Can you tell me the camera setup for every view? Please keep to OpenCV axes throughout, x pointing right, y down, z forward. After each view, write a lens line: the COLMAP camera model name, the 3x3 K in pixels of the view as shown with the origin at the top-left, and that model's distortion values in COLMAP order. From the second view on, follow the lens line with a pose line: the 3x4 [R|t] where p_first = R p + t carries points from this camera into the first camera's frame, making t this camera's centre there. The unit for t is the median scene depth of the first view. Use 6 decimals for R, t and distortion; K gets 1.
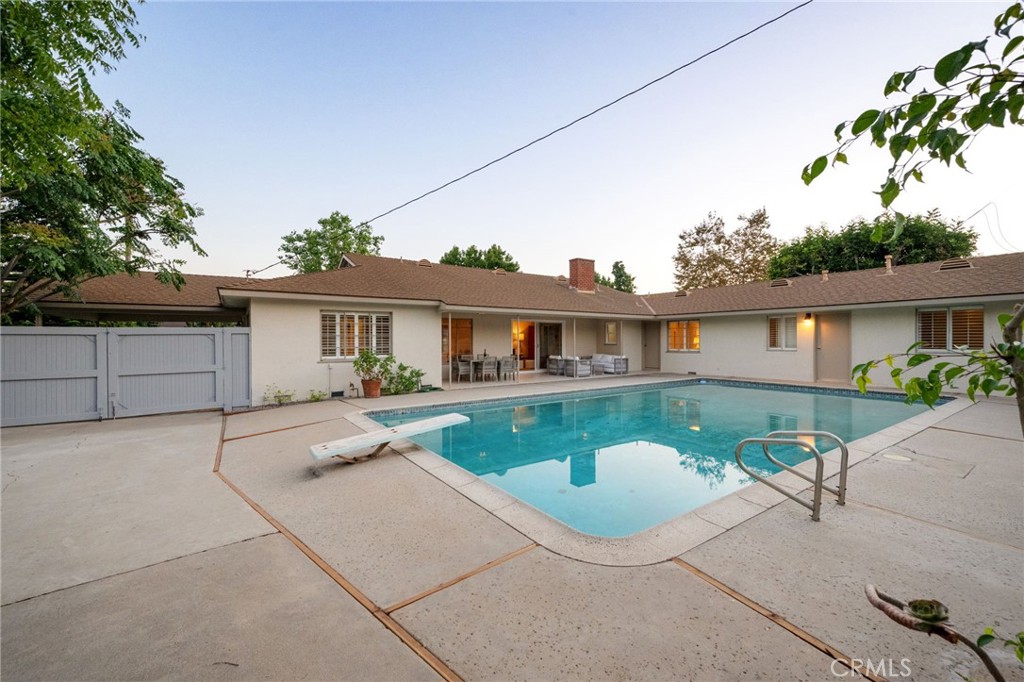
lens RADIAL K [[402.2, 0, 536.9], [0, 402.2, 343.5], [0, 0, 1]] dist [-0.000071, -0.000038]
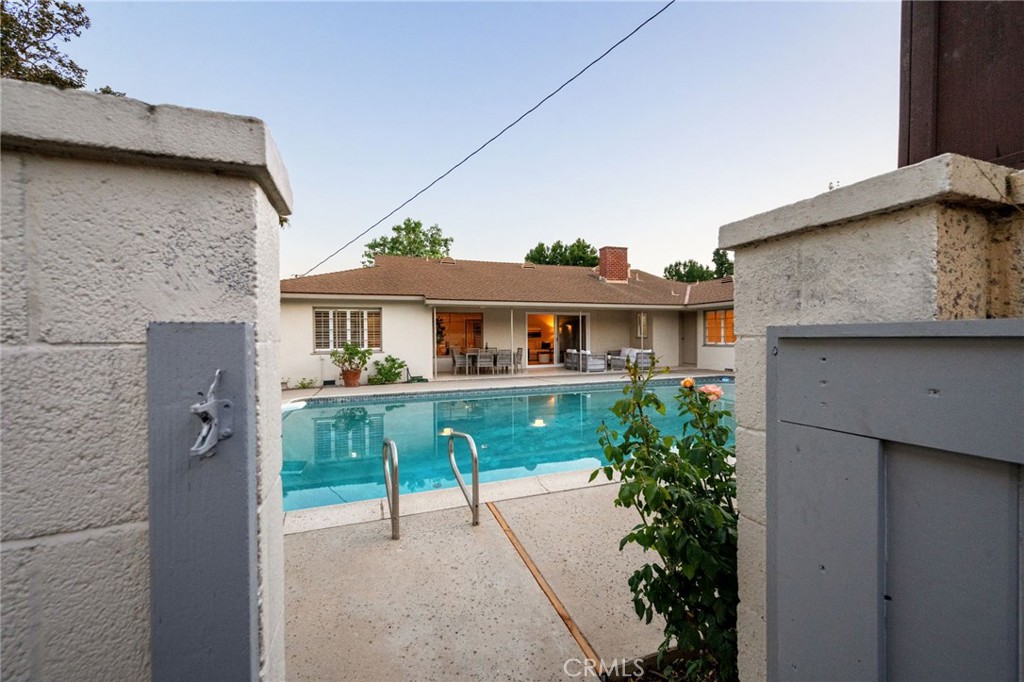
lens RADIAL K [[402.2, 0, 519.9], [0, 402.2, 340.2], [0, 0, 1]] dist [-0.000071, -0.000038]
pose [[0.965411, -0.002947, -0.260717, 0.159281], [0.004122, 0.999984, 0.003960, 0.003329], [0.260701, -0.004898, 0.965407, 0.035323]]
